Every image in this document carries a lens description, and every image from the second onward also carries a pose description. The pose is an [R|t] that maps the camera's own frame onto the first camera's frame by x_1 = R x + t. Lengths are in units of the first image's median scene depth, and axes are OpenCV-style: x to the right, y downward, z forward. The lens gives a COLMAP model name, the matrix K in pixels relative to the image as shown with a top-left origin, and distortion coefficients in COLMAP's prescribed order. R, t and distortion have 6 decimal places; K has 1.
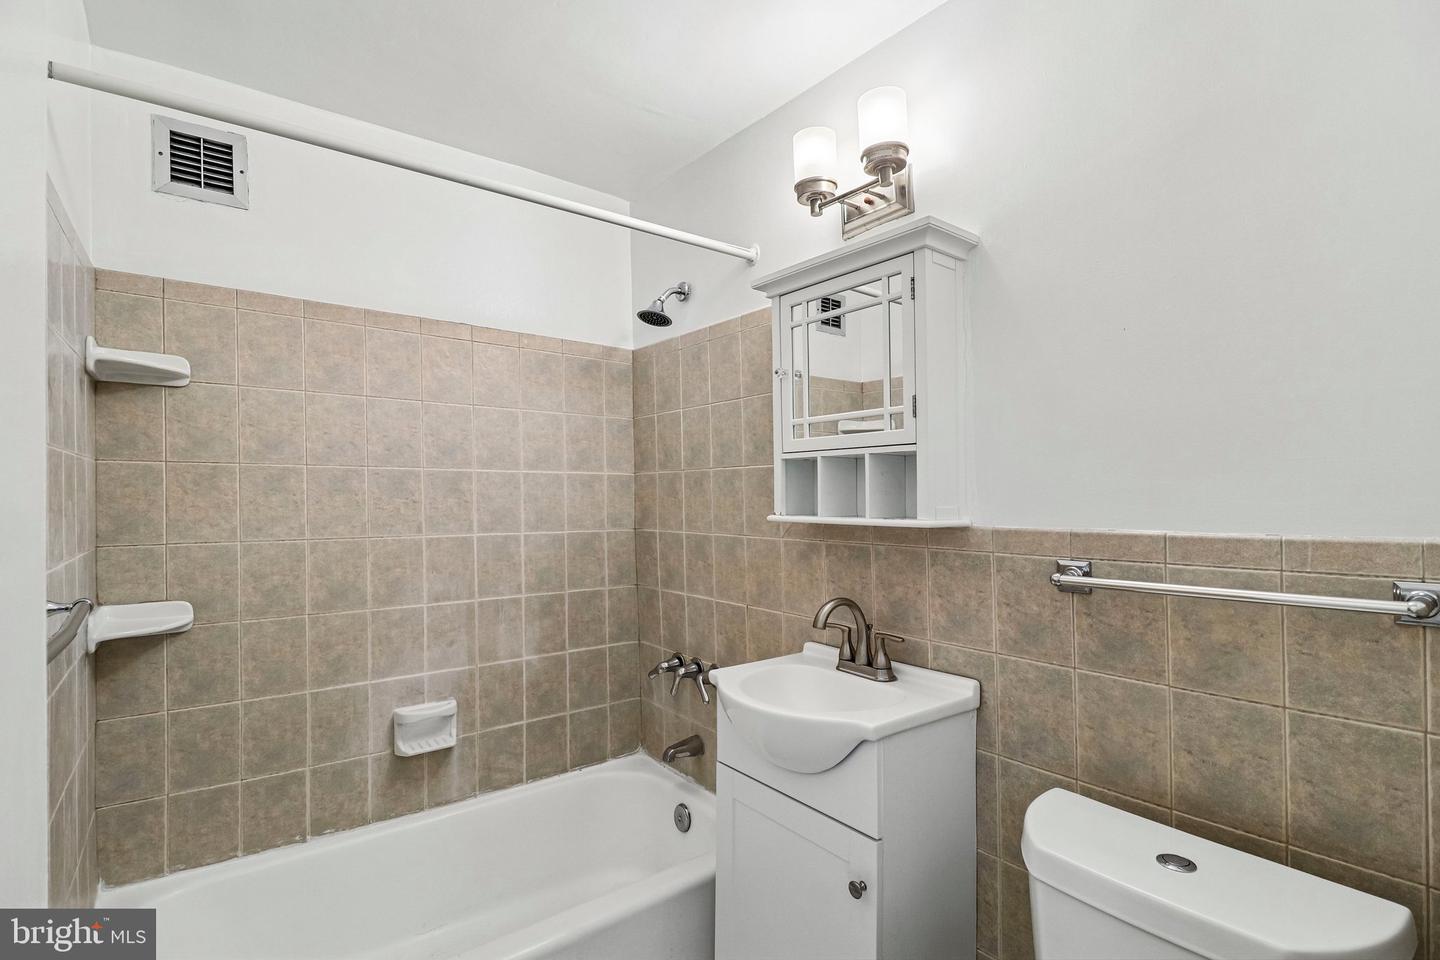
lens RADIAL K [[673.4, 0, 710.2], [0, 673.4, 480.6], [0, 0, 1]] dist [0.002012, -0.013525]
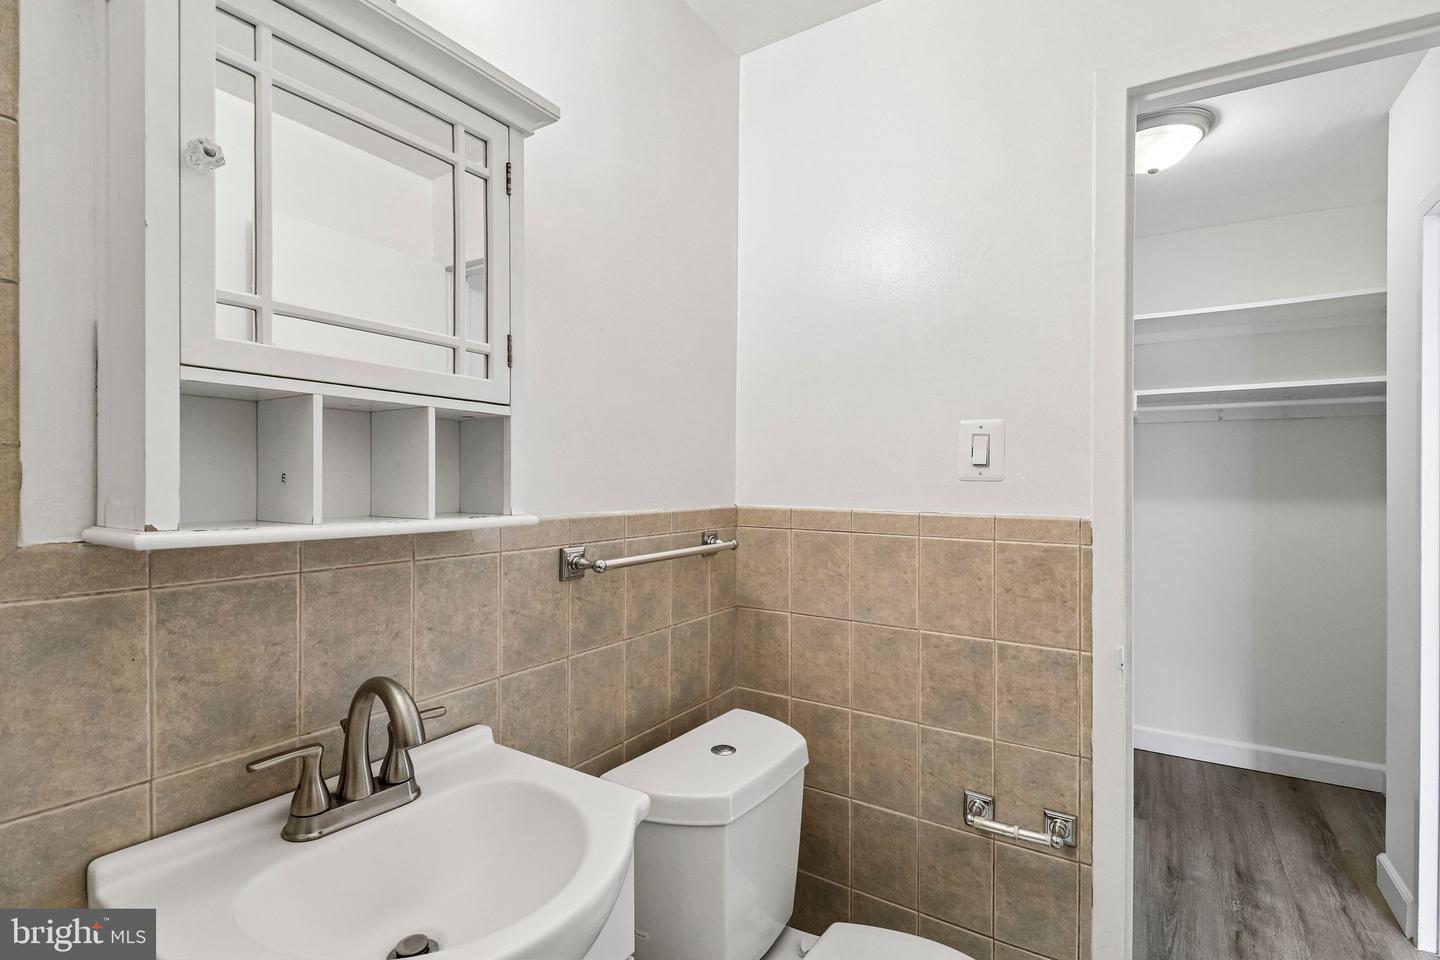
lens RADIAL K [[673.4, 0, 710.2], [0, 673.4, 480.6], [0, 0, 1]] dist [0.002012, -0.013525]
pose [[-0.323022, 0.003394, 0.946385, -0.417546], [-0.023490, 0.999657, -0.011603, 0.025979], [-0.946100, -0.025979, -0.322832, 1.032076]]
